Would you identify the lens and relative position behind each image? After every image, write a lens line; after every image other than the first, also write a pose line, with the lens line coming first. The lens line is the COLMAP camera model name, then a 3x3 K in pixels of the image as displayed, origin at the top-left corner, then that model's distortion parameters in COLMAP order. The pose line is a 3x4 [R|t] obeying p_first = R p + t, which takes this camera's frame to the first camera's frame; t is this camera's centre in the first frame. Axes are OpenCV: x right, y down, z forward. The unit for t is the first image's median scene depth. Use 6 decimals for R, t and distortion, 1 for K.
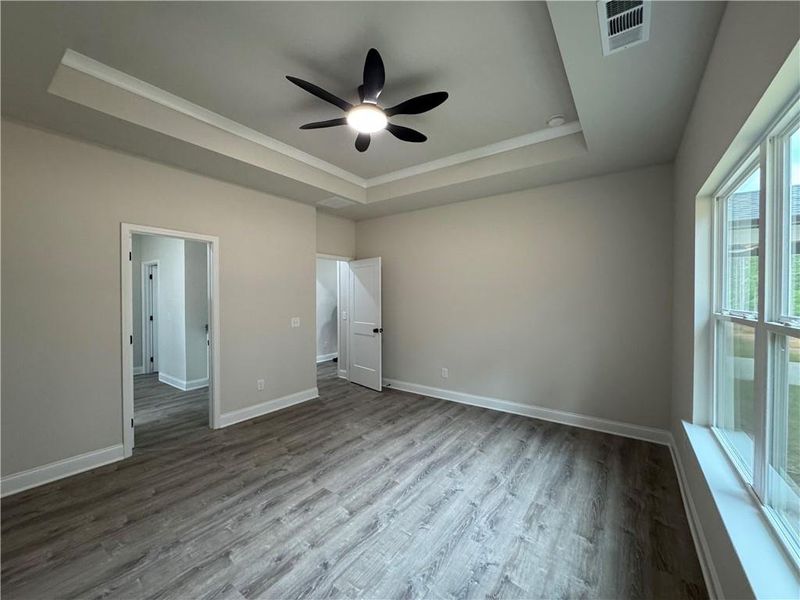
lens RADIAL K [[321.0, 0, 398.7], [0, 321.0, 302.6], [0, 0, 1]] dist [0.000132, 0.000149]
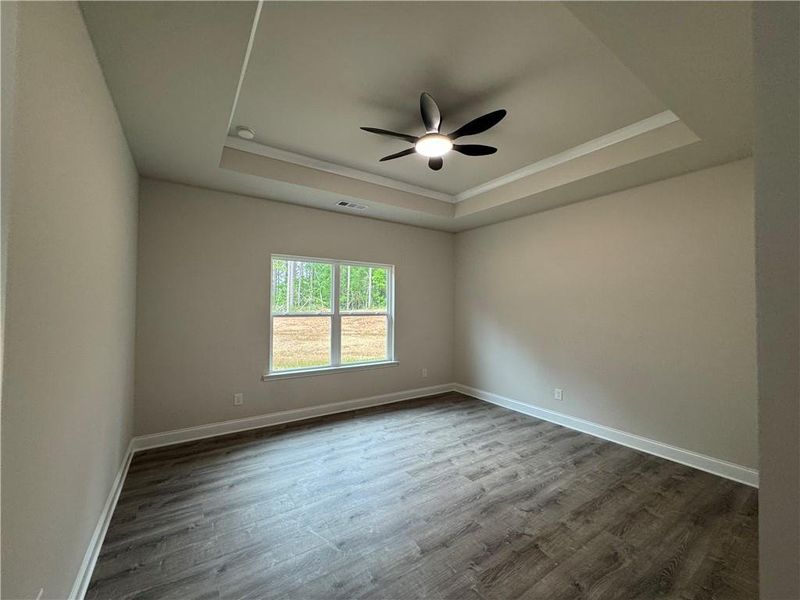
lens RADIAL K [[321.0, 0, 395.9], [0, 321.0, 302.0], [0, 0, 1]] dist [0.000132, 0.000149]
pose [[-0.934113, -0.004225, 0.356953, -0.291525], [-0.003525, 0.999990, 0.002612, -0.033223], [-0.356961, 0.001182, -0.934119, 1.634186]]
